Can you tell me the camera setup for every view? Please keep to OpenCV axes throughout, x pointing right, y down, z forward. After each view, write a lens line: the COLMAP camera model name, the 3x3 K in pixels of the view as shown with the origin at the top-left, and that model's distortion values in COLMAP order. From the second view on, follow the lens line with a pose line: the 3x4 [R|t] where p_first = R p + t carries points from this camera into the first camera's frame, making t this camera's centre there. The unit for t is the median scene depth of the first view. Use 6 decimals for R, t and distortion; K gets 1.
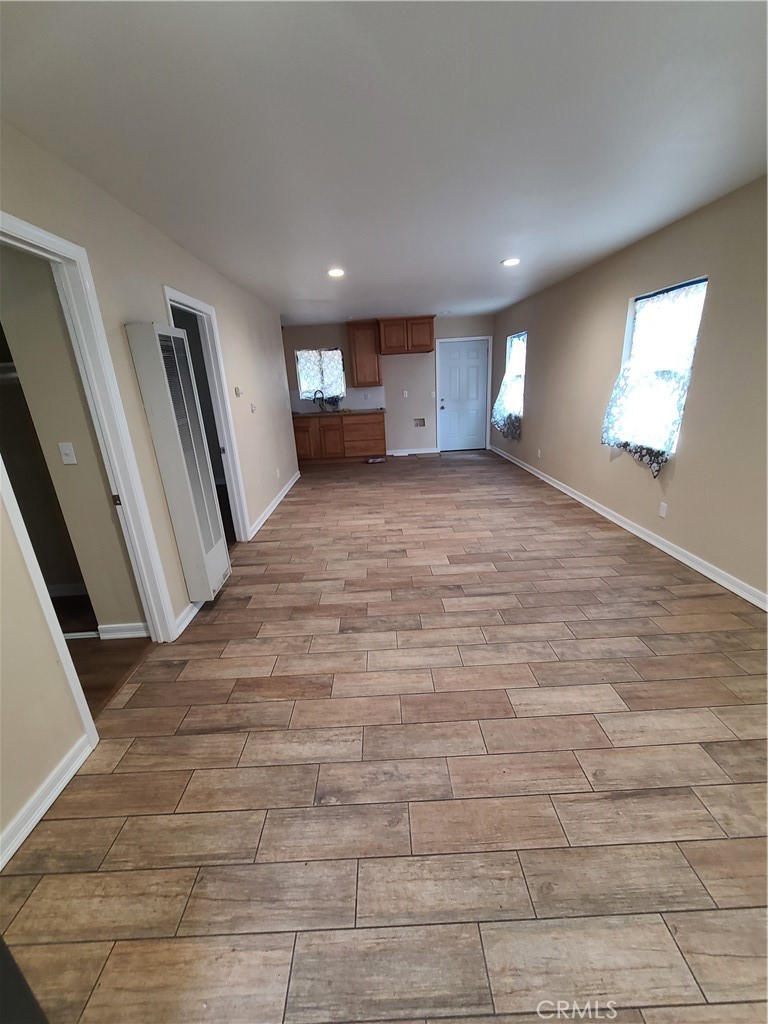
lens RADIAL K [[411.7, 0, 384.0], [0, 411.7, 512.0], [0, 0, 1]] dist [-0.007886, 0.000404]
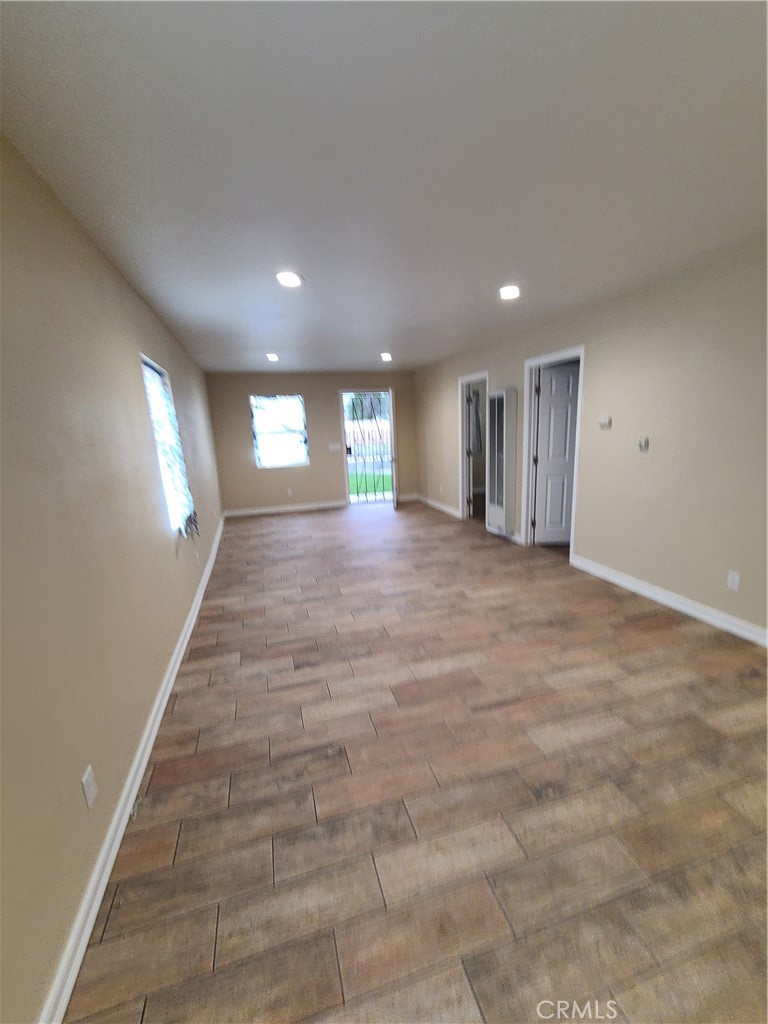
lens RADIAL K [[411.5, 0, 384.0], [0, 411.5, 512.0], [0, 0, 1]] dist [-0.000310, -0.000681]
pose [[-0.958791, 0.152095, -0.239974, 0.315461], [0.010902, 0.863717, 0.503860, -0.509565], [0.283904, 0.480480, -0.829782, 1.492273]]
